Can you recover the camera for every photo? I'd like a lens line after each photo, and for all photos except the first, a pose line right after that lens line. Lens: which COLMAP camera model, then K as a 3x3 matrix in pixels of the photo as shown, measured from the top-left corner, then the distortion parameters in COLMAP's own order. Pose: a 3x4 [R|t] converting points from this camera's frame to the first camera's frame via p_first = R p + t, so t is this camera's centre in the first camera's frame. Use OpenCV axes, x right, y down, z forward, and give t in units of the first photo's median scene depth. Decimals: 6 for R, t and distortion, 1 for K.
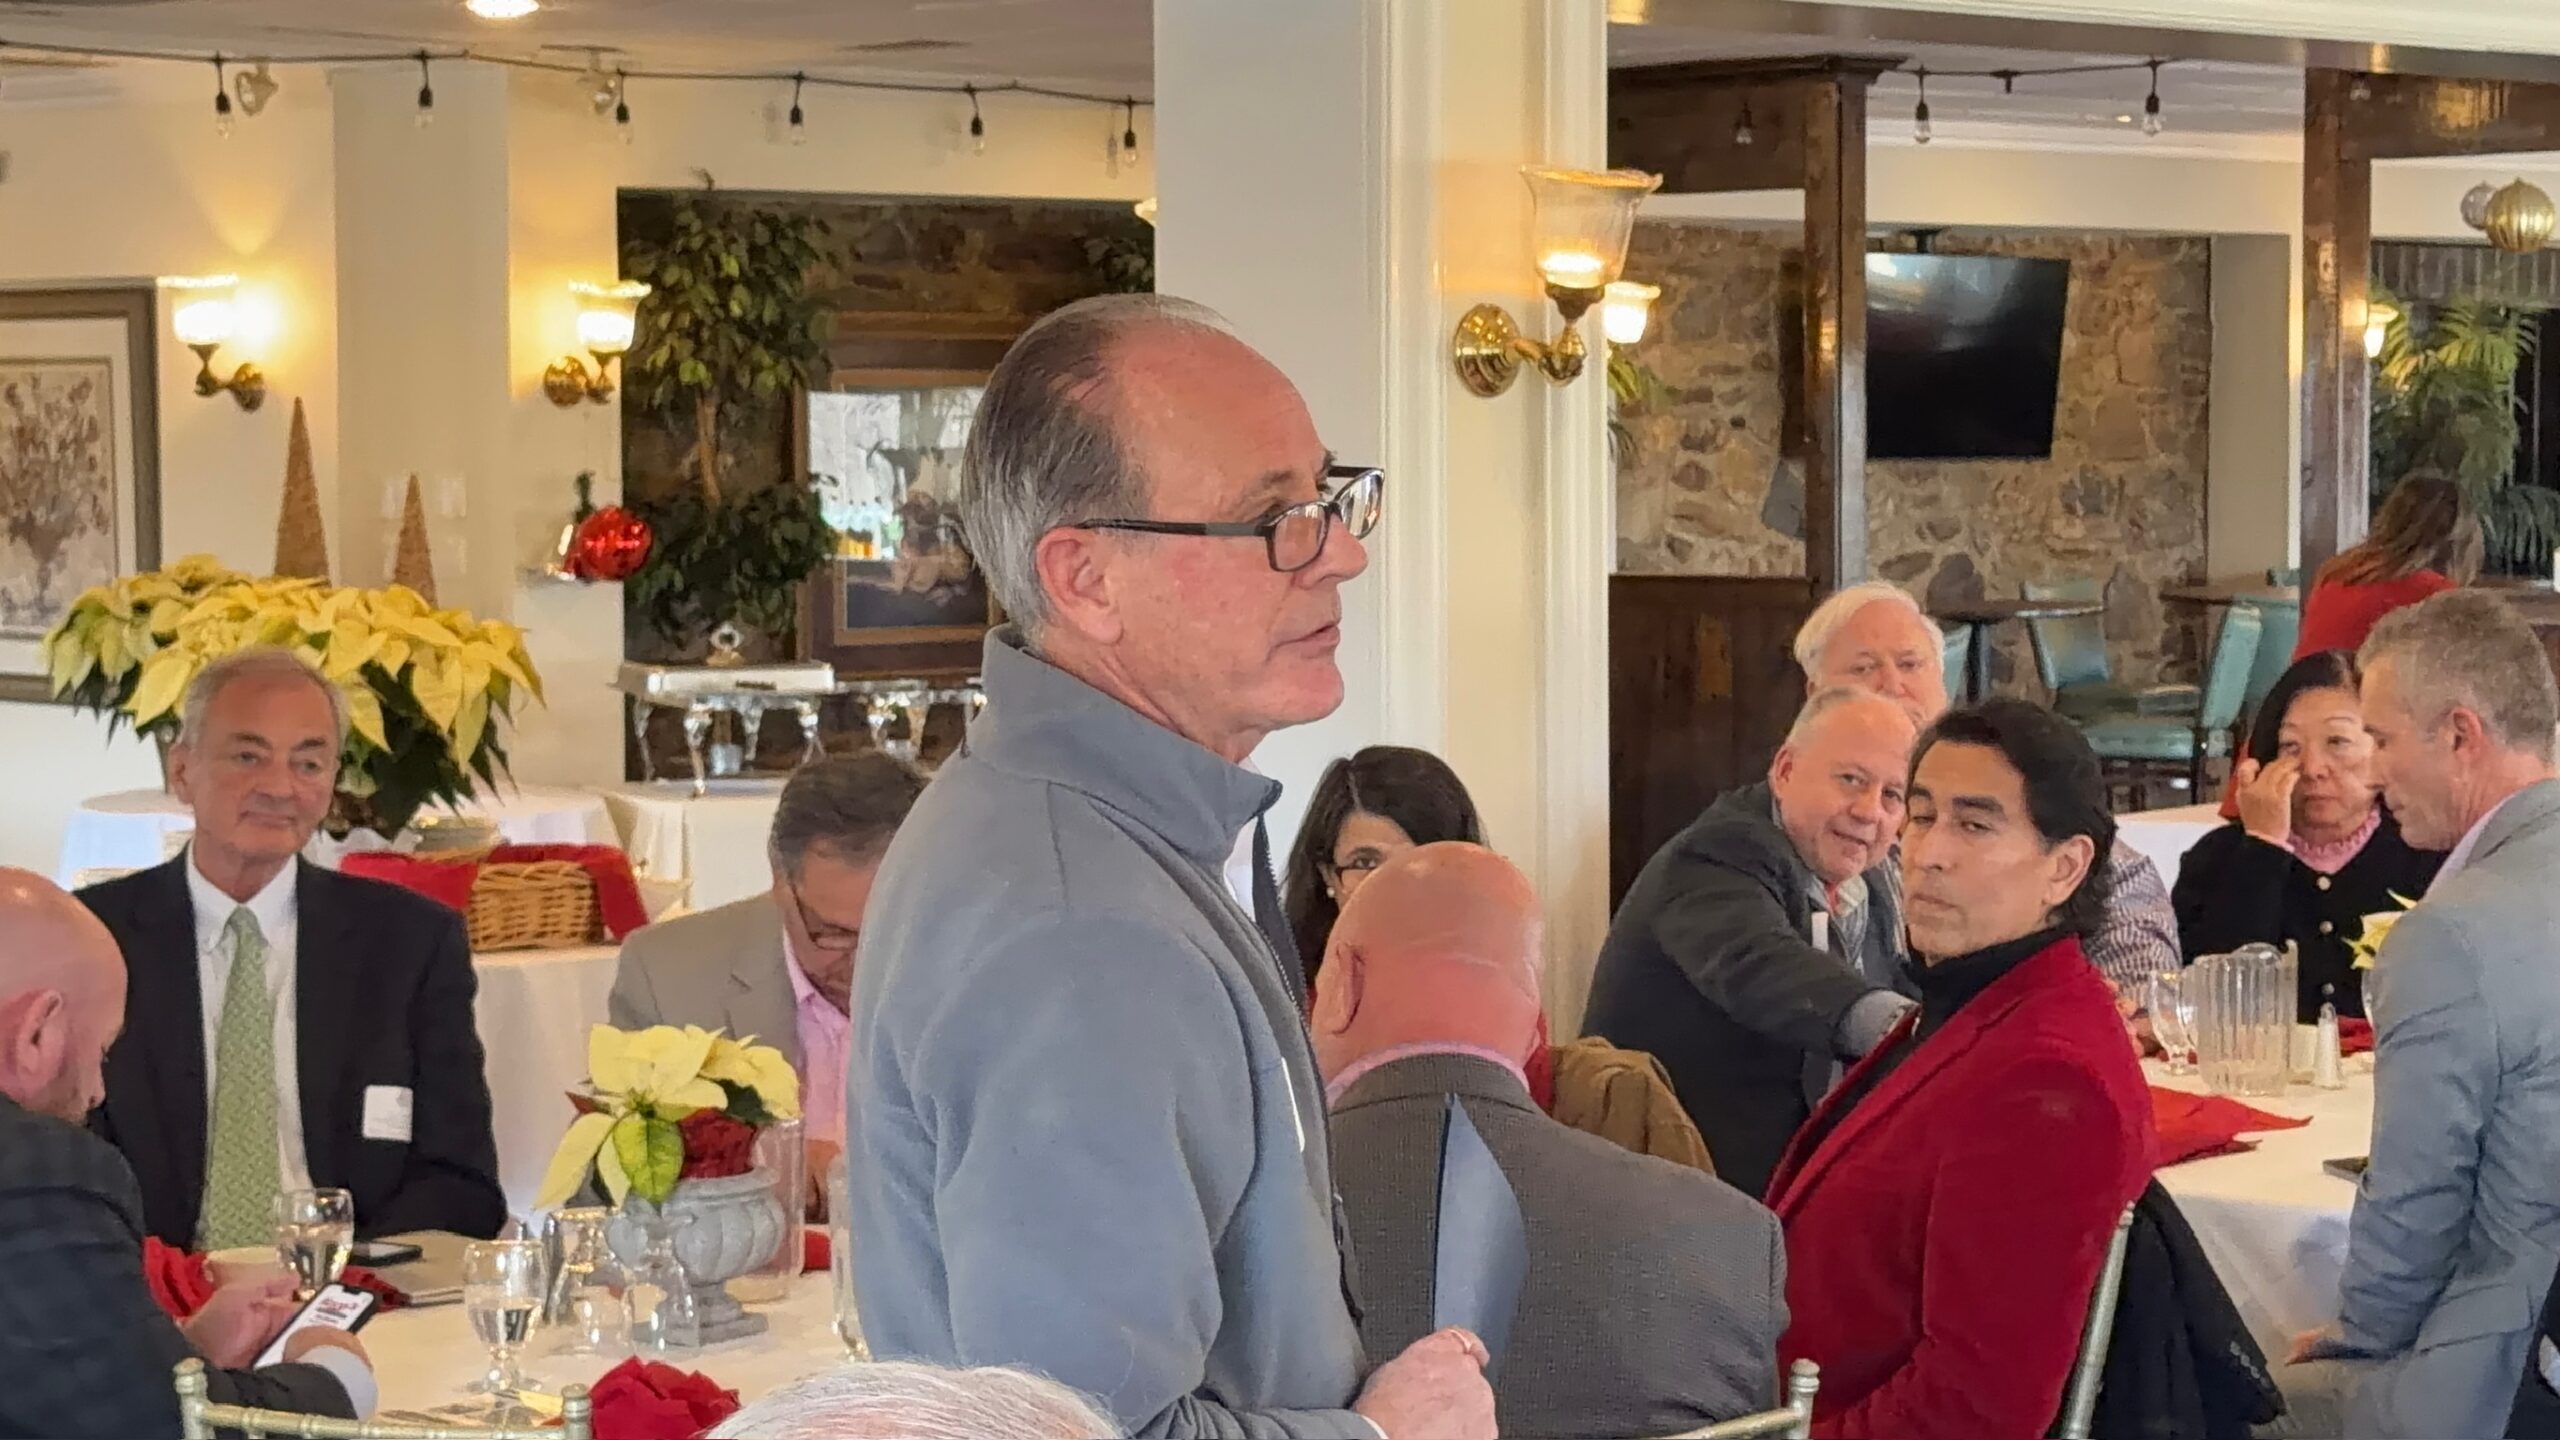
lens RADIAL K [[5258.6, 0, 1276.4], [0, 5258.6, 725.8], [0, 0, 1]] dist [0.134384, 0.000000]
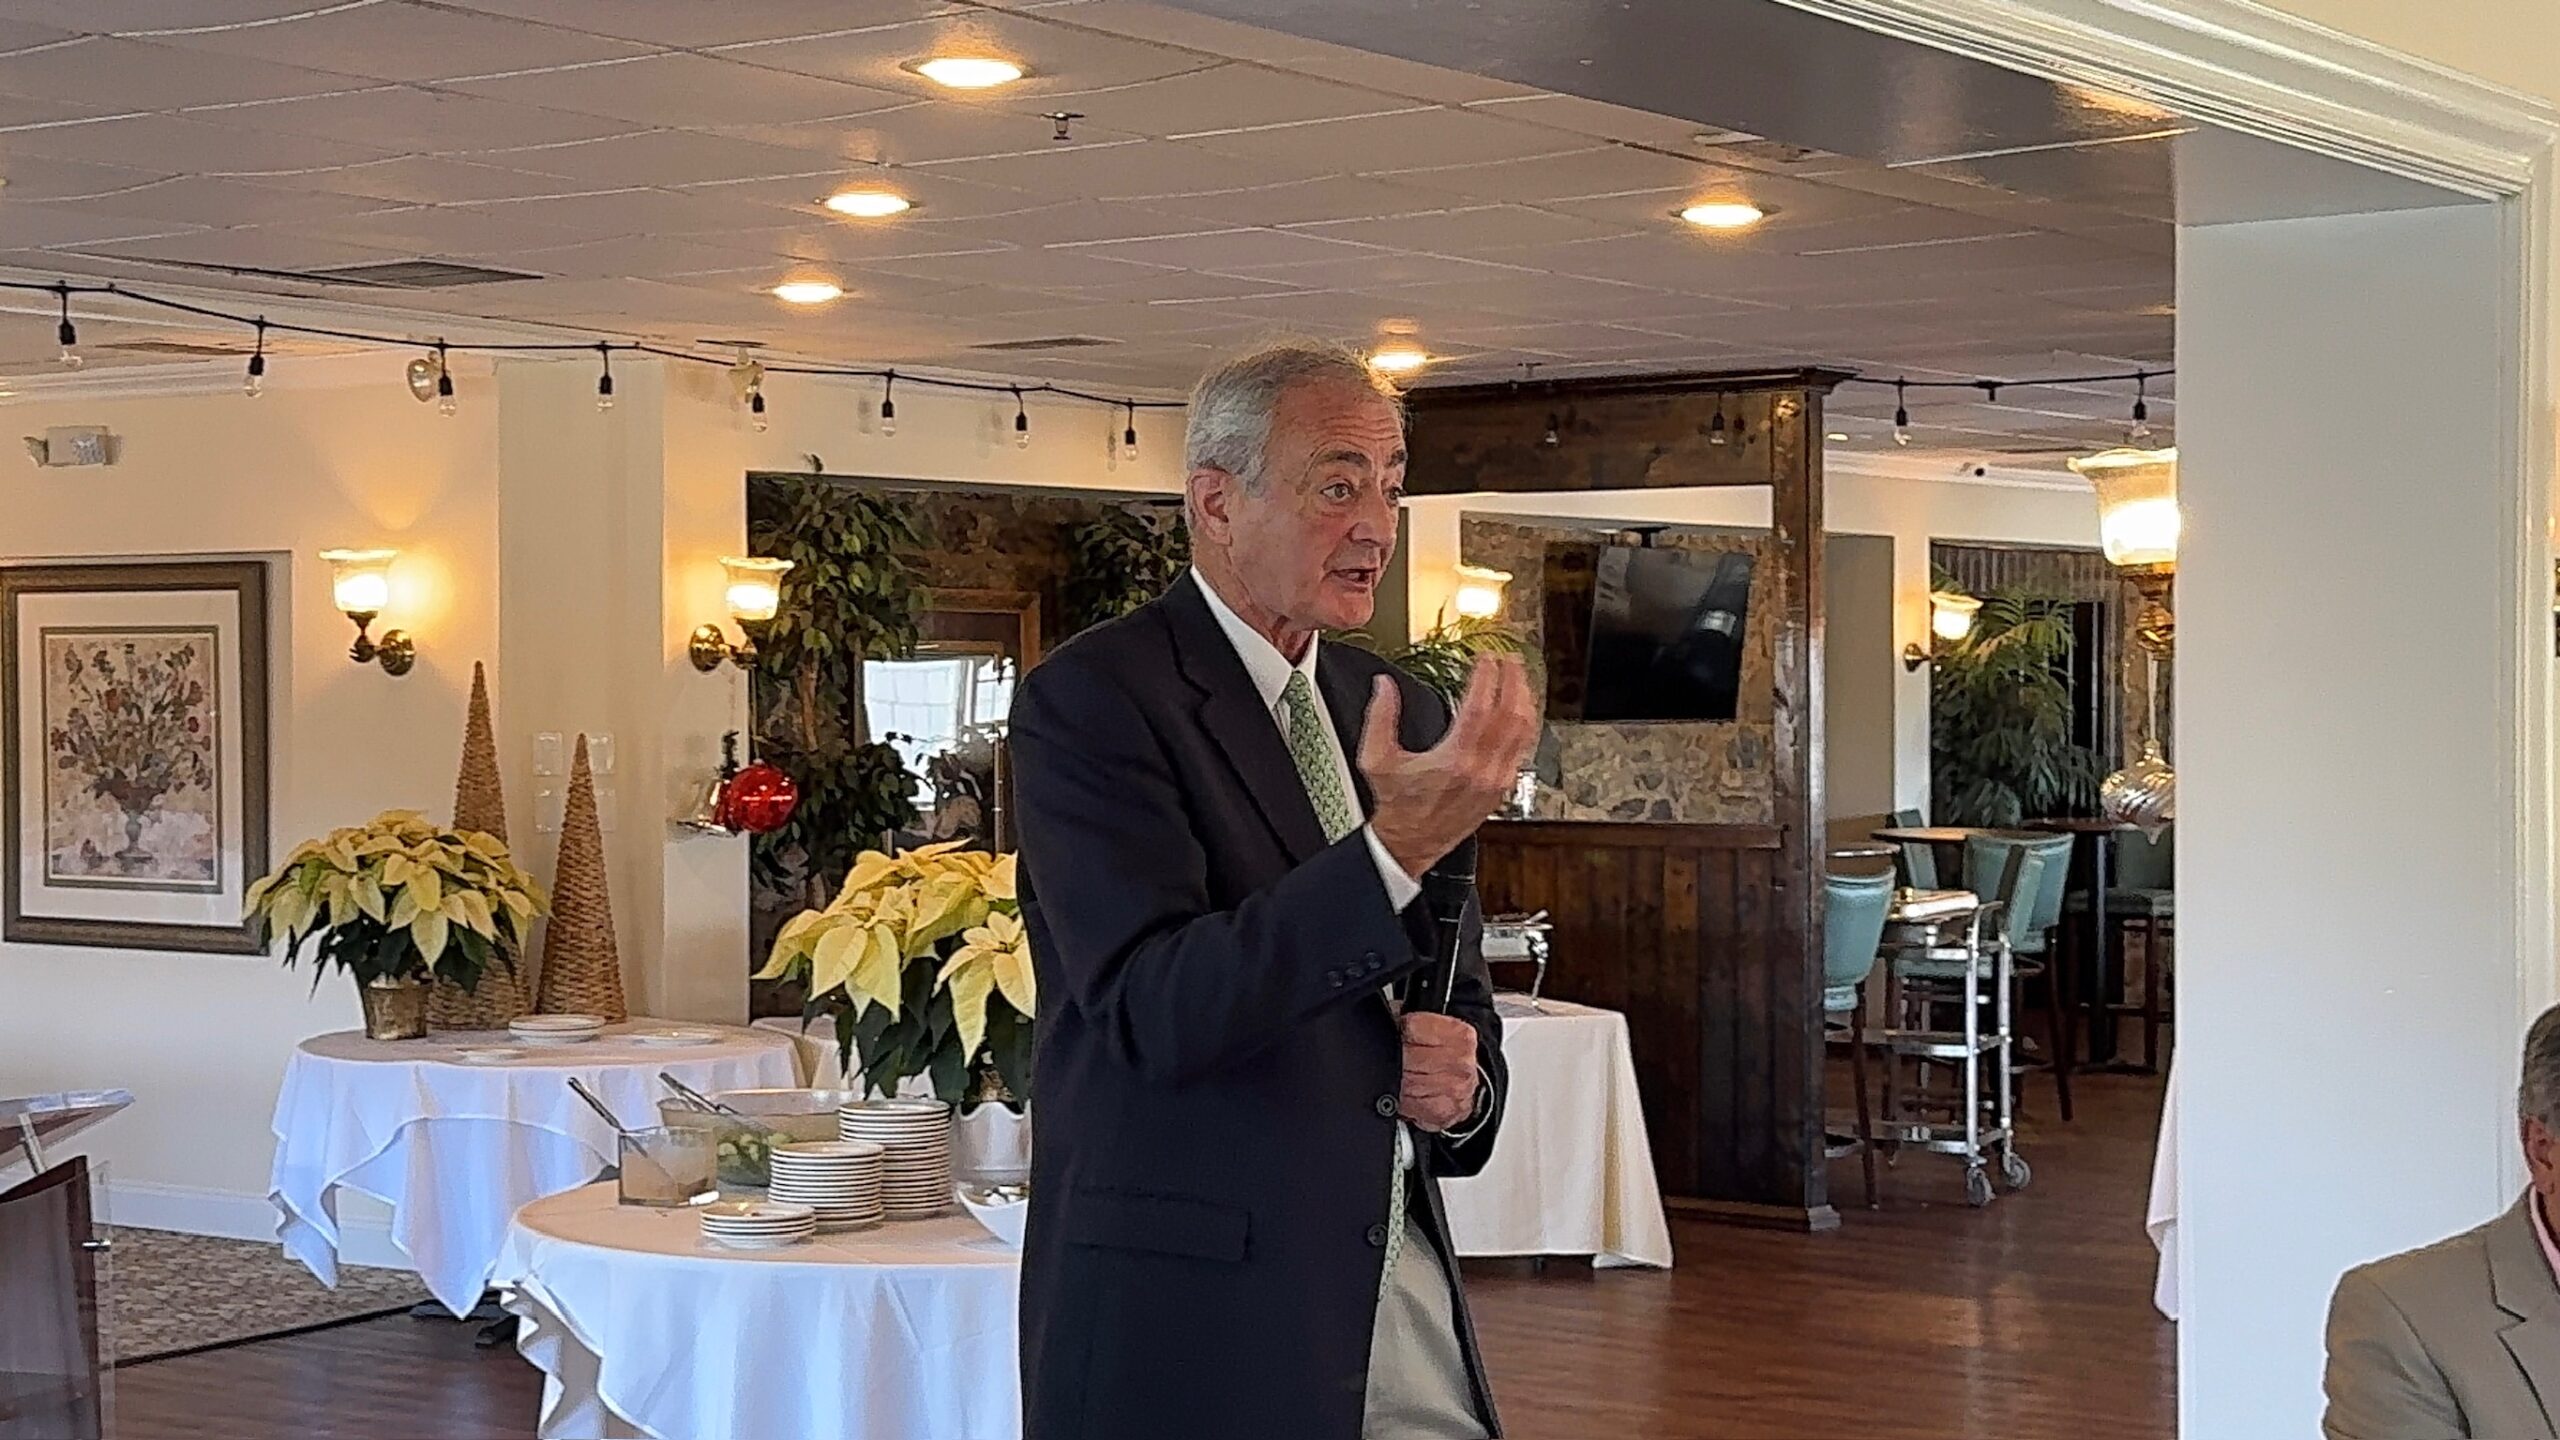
lens RADIAL K [[4069.6, 0, 1263.5], [0, 4069.6, 702.0], [0, 0, 1]] dist [0.176959, 0.000000]
pose [[0.987151, 0.002068, 0.159775, -0.149672], [0.006714, 0.998497, -0.054402, -0.007486], [-0.159647, 0.054776, 0.985653, 0.149124]]
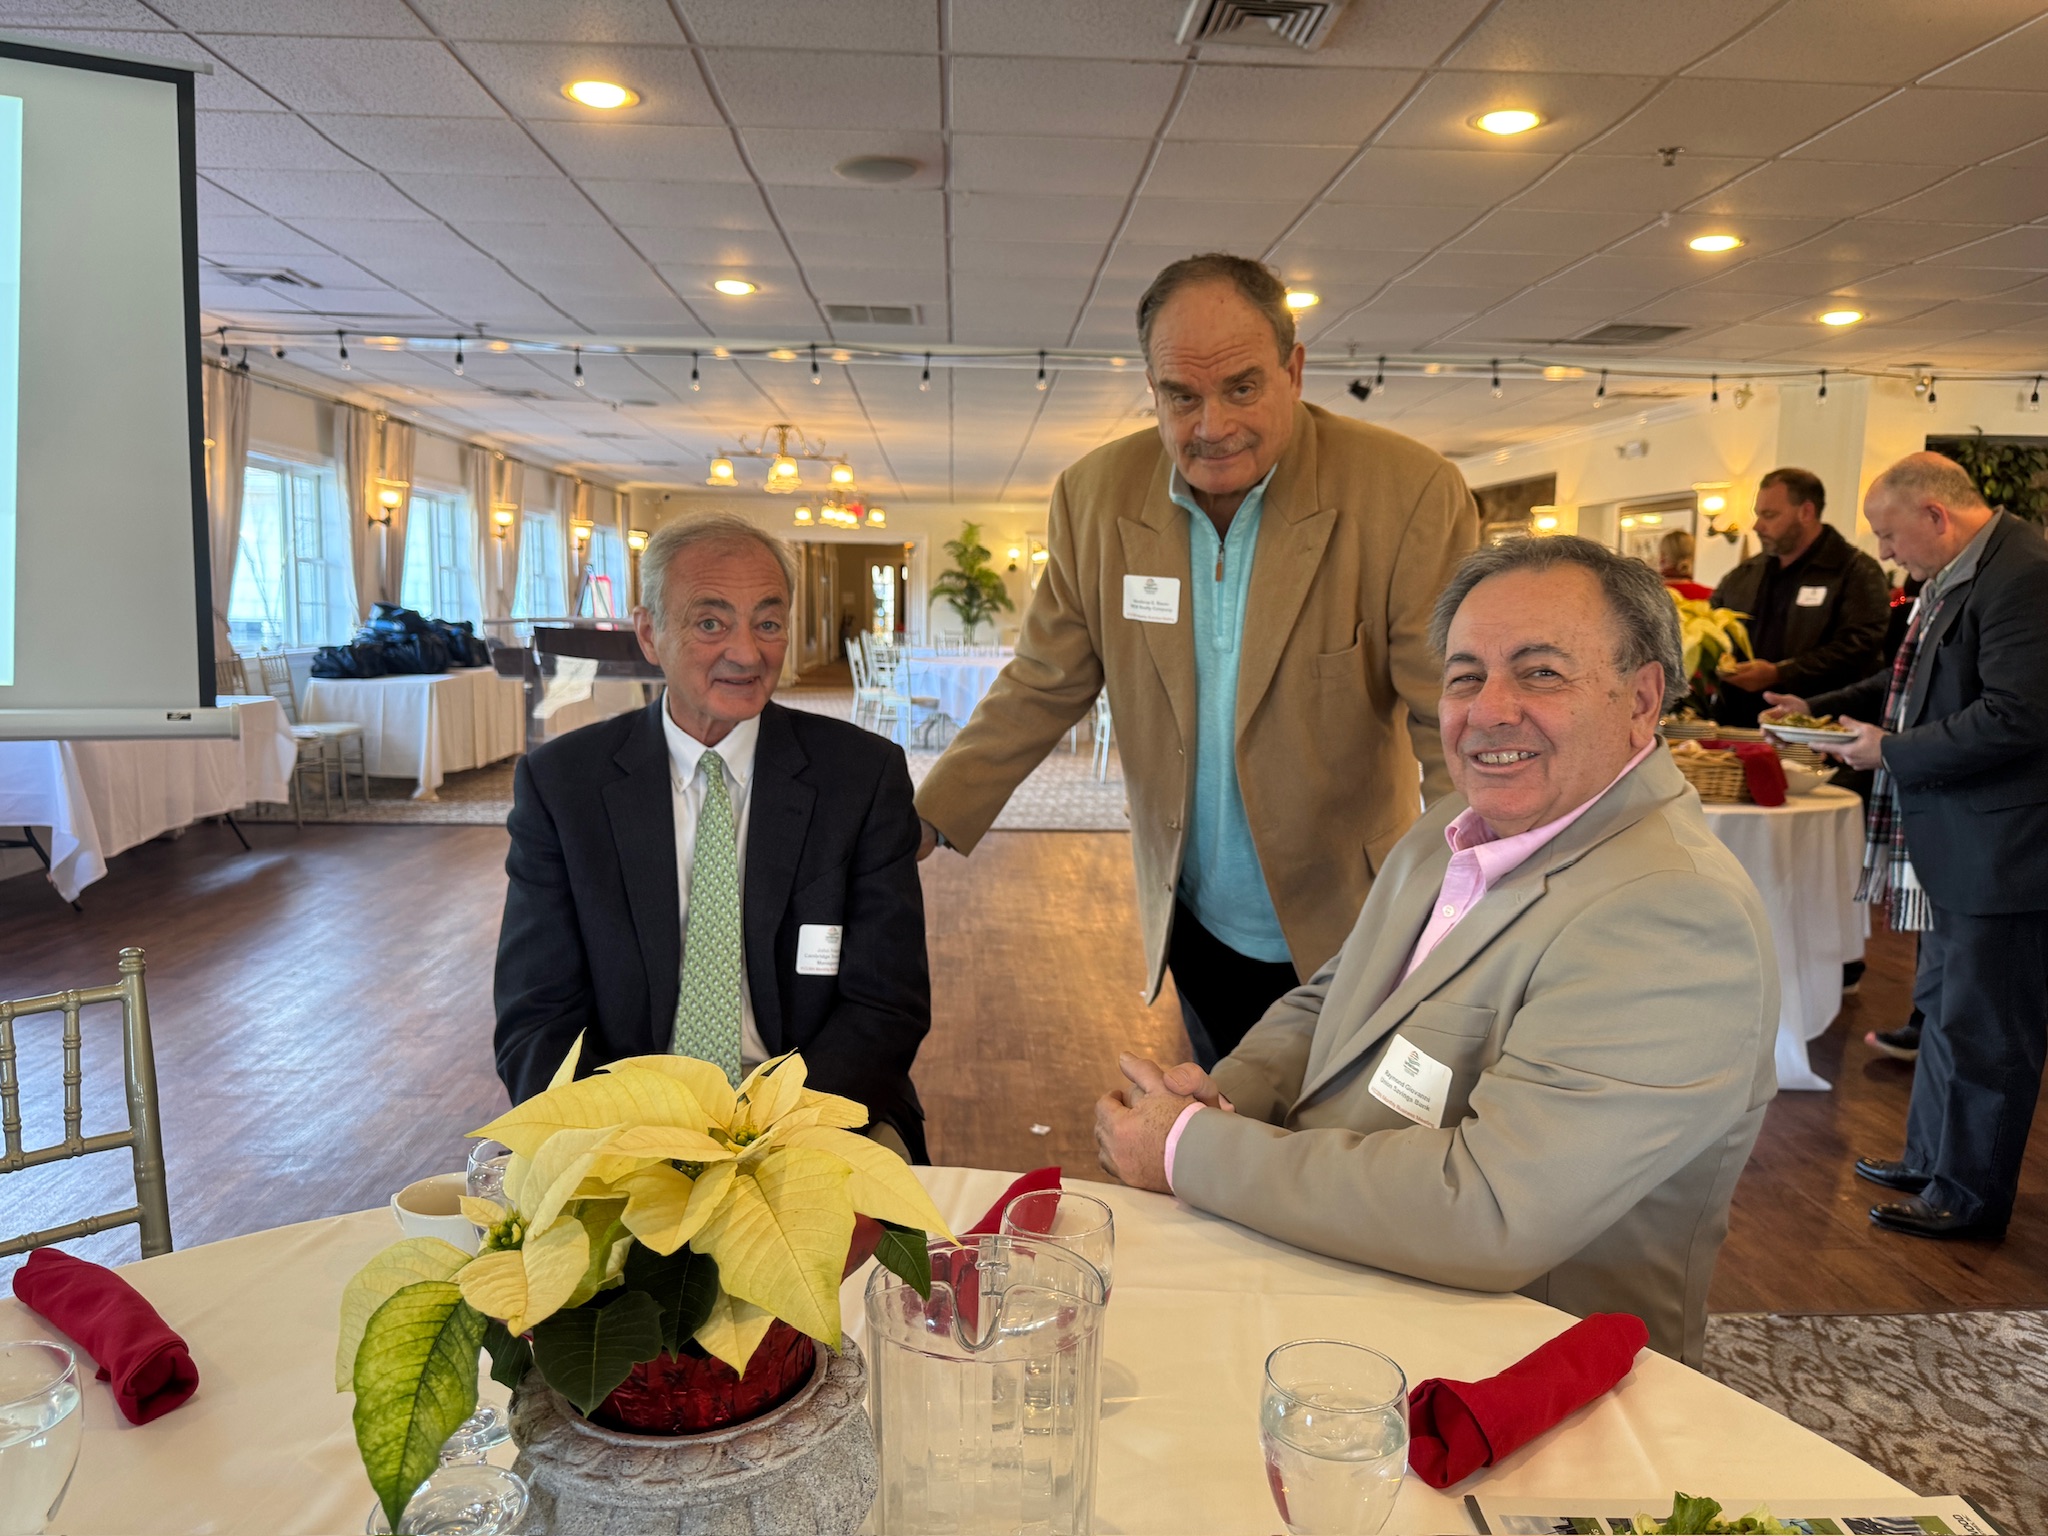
lens RADIAL K [[1486.7, 0, 1008.8], [0, 1486.7, 801.2], [0, 0, 1]] dist [0.030004, -0.027958]
pose [[0.745473, 0.107369, -0.657831, 0.010743], [-0.055707, 0.993524, 0.099031, 0.004680], [0.664204, -0.037179, 0.746627, 0.293476]]
